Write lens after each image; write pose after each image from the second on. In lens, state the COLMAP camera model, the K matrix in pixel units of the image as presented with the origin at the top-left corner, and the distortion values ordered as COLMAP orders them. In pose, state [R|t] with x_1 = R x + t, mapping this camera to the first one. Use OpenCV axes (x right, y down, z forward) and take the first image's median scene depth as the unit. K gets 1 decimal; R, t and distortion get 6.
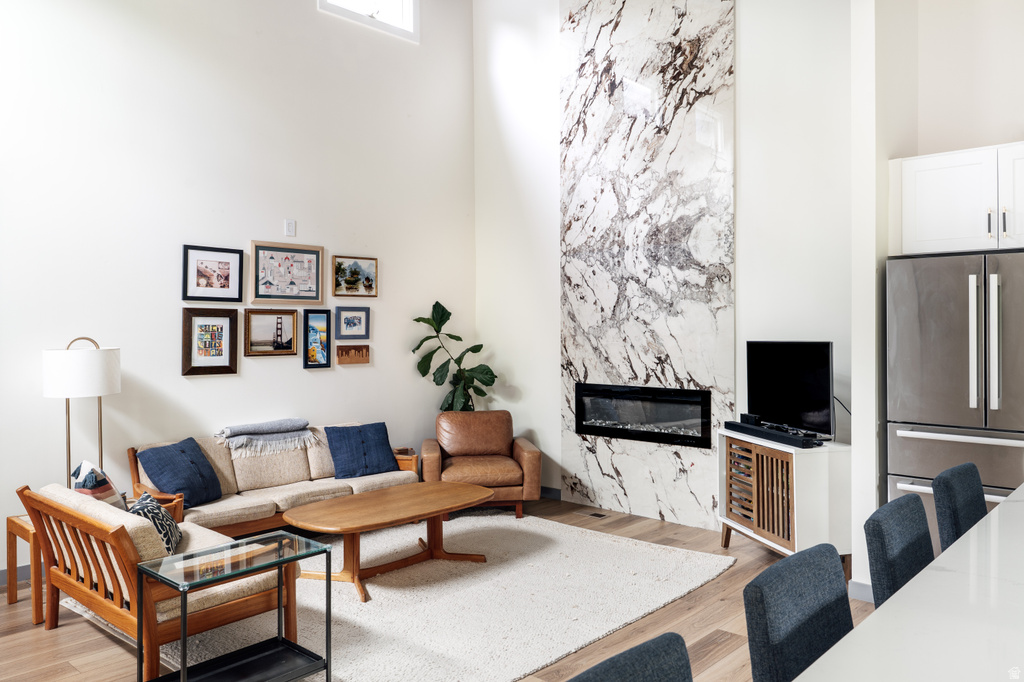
lens RADIAL K [[758.0, 0, 519.6], [0, 758.0, 332.7], [0, 0, 1]] dist [0.005598, -0.005471]
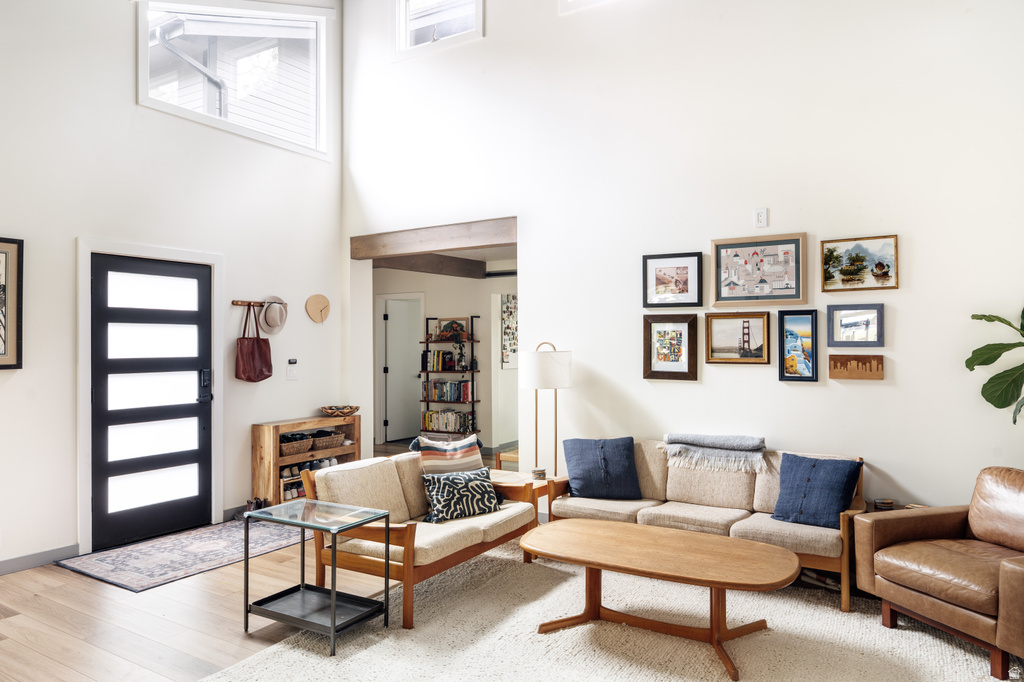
lens RADIAL K [[694.2, 0, 516.2], [0, 694.2, 340.8], [0, 0, 1]] dist [0.001469, -0.003332]
pose [[0.191459, -0.001086, -0.981500, 0.433485], [-0.003134, 0.999994, -0.001717, 0.005183], [0.981496, 0.003405, 0.191454, 0.581542]]
